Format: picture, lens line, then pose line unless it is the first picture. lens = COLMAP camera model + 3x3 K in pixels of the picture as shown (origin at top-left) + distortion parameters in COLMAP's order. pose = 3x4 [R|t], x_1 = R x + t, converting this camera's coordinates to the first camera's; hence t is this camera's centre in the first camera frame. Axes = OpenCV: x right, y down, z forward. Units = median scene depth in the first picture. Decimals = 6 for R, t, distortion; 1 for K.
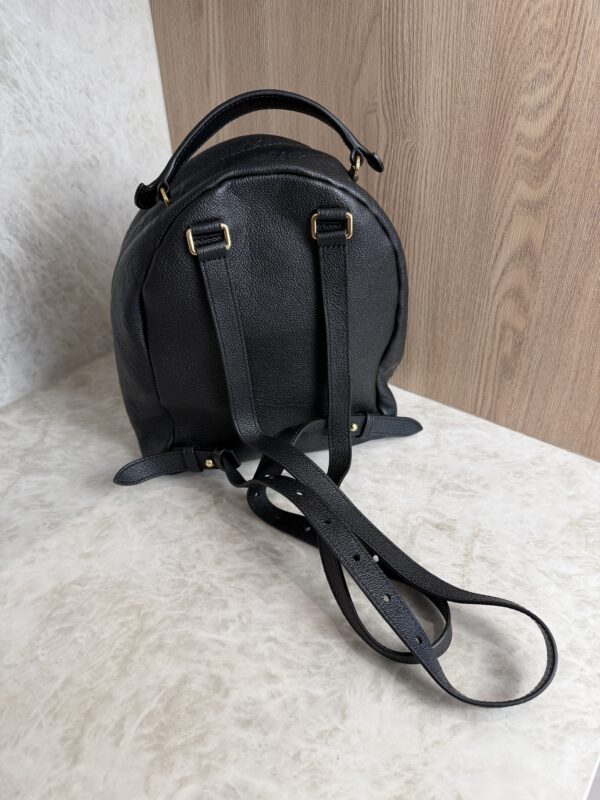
lens RADIAL K [[574.8, 0, 300.8], [0, 574.8, 397.3], [0, 0, 1]] dist [-0.003855, -0.017889]
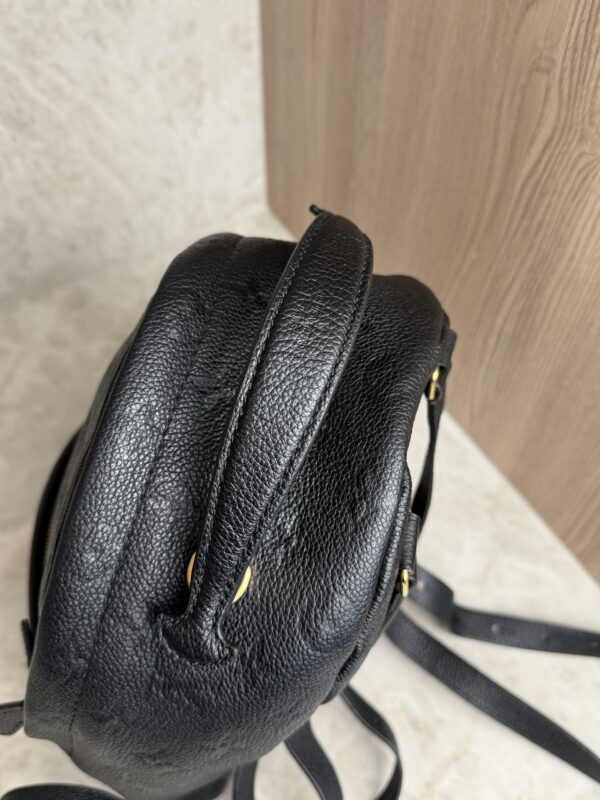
lens RADIAL K [[686.8, 0, 300.0], [0, 686.8, 400.0], [0, 0, 1]] dist [-0.042024, 0.001249]
pose [[0.937988, 0.305518, -0.163820, 0.122704], [-0.231580, 0.903868, 0.359713, -0.444708], [0.257970, -0.299469, 0.918569, 0.300590]]
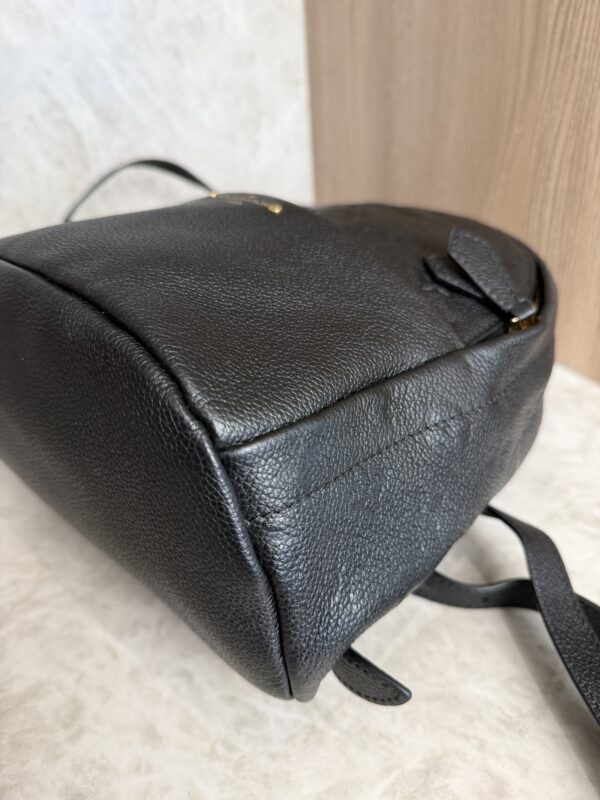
lens RADIAL K [[601.1, 0, 298.7], [0, 601.1, 397.5], [0, 0, 1]] dist [-0.048494, 0.008271]
pose [[0.932031, 0.182373, -0.313142, 0.177929], [-0.182609, 0.982762, 0.028843, 0.080816], [0.313004, 0.030300, 0.949268, 0.373445]]
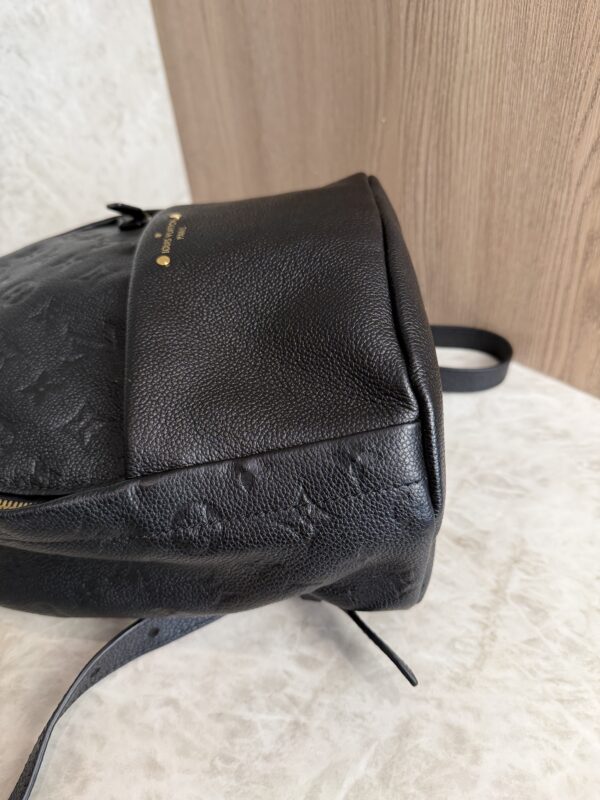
lens RADIAL K [[596.0, 0, 301.5], [0, 596.0, 403.1], [0, 0, 1]] dist [-0.059908, 0.029119]
pose [[0.990219, 0.046057, -0.131702, 0.147937], [-0.032655, 0.994232, 0.102163, 0.005277], [0.135648, -0.096863, 0.986011, 0.337990]]
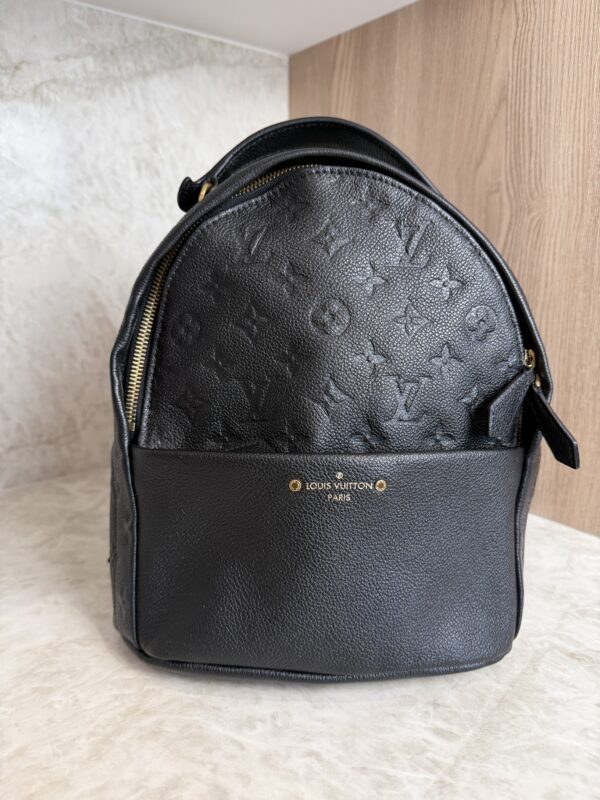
lens RADIAL K [[588.5, 0, 301.0], [0, 588.5, 401.3], [0, 0, 1]] dist [-0.029852, 0.006941]
pose [[0.977409, 0.082668, -0.194520, 0.029157], [-0.145792, 0.930034, -0.337316, 0.234050], [0.153025, 0.358055, 0.921075, 0.194791]]
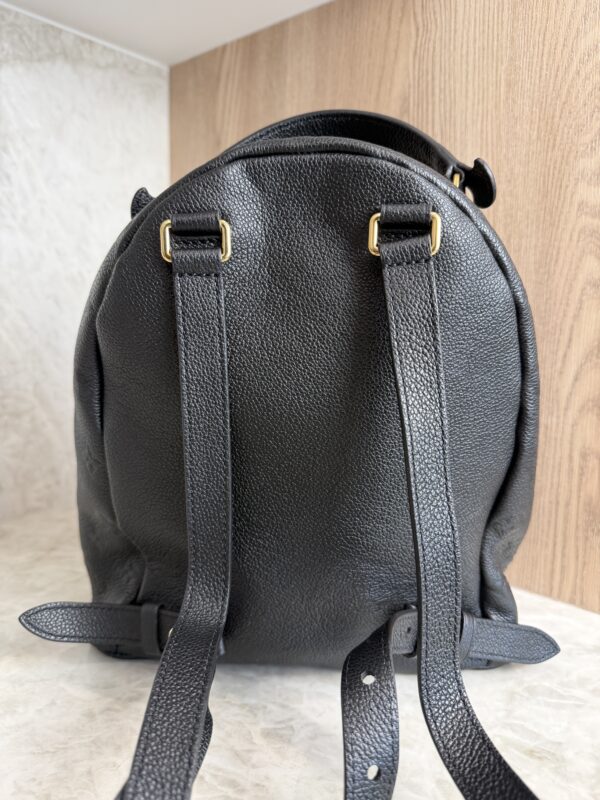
lens RADIAL K [[590.6, 0, 303.7], [0, 590.6, 398.9], [0, 0, 1]] dist [-0.034672, 0.003663]
pose [[0.998356, 0.056531, -0.009454, 0.004737], [-0.054914, 0.896170, -0.440299, 0.184789], [-0.016418, 0.440094, 0.897801, 0.364375]]
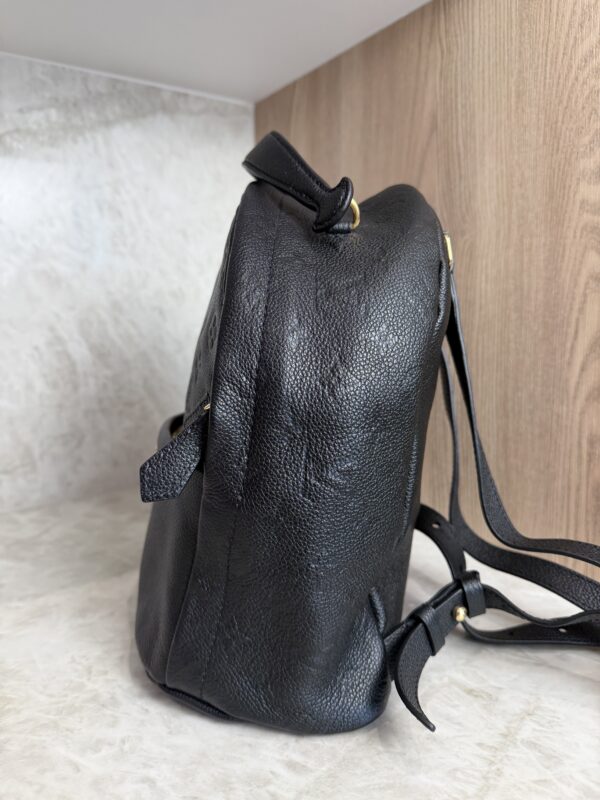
lens RADIAL K [[588.2, 0, 298.1], [0, 588.2, 400.5], [0, 0, 1]] dist [-0.030137, -0.000797]
pose [[0.960453, 0.060080, -0.271882, 0.220096], [-0.172083, 0.895720, -0.409967, 0.243434], [0.218899, 0.440540, 0.870636, 0.262565]]
